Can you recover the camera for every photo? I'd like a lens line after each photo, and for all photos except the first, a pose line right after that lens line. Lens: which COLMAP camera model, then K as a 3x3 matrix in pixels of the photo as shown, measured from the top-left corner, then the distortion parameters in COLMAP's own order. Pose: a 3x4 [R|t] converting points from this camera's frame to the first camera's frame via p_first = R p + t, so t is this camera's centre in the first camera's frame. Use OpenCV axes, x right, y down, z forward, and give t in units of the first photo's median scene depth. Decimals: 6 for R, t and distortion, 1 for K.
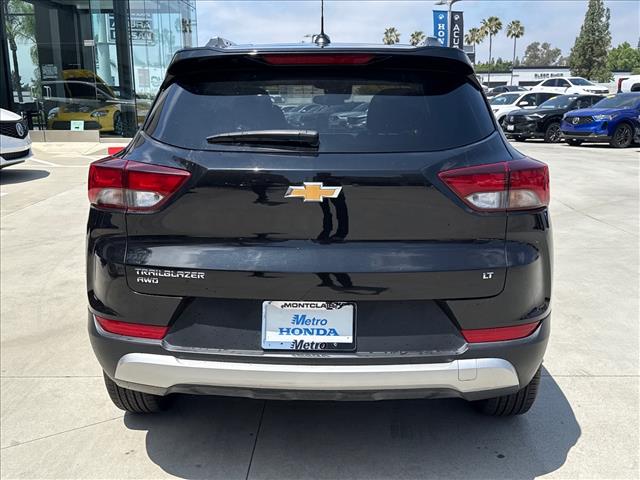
lens RADIAL K [[646.6, 0, 319.8], [0, 646.6, 239.7], [0, 0, 1]] dist [0.046826, 0.000000]
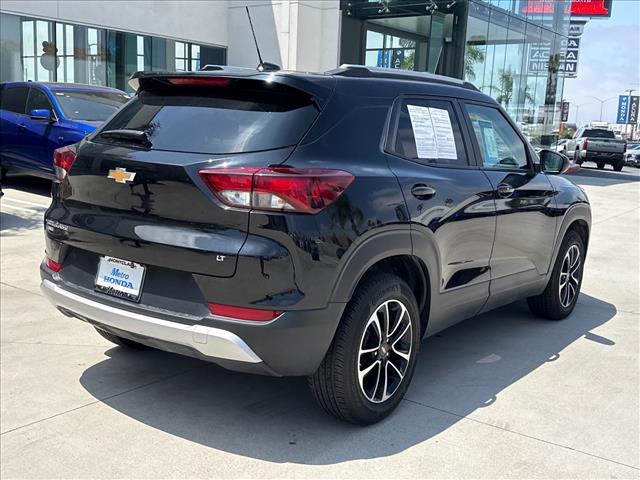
lens RADIAL K [[696.7, 0, 320.9], [0, 696.7, 239.2], [0, 0, 1]] dist [0.127069, 0.000000]
pose [[0.836247, 0.135161, -0.531435, 1.076962], [-0.169628, 0.985373, -0.016309, 0.009587], [0.521457, 0.103785, 0.846942, -0.005994]]
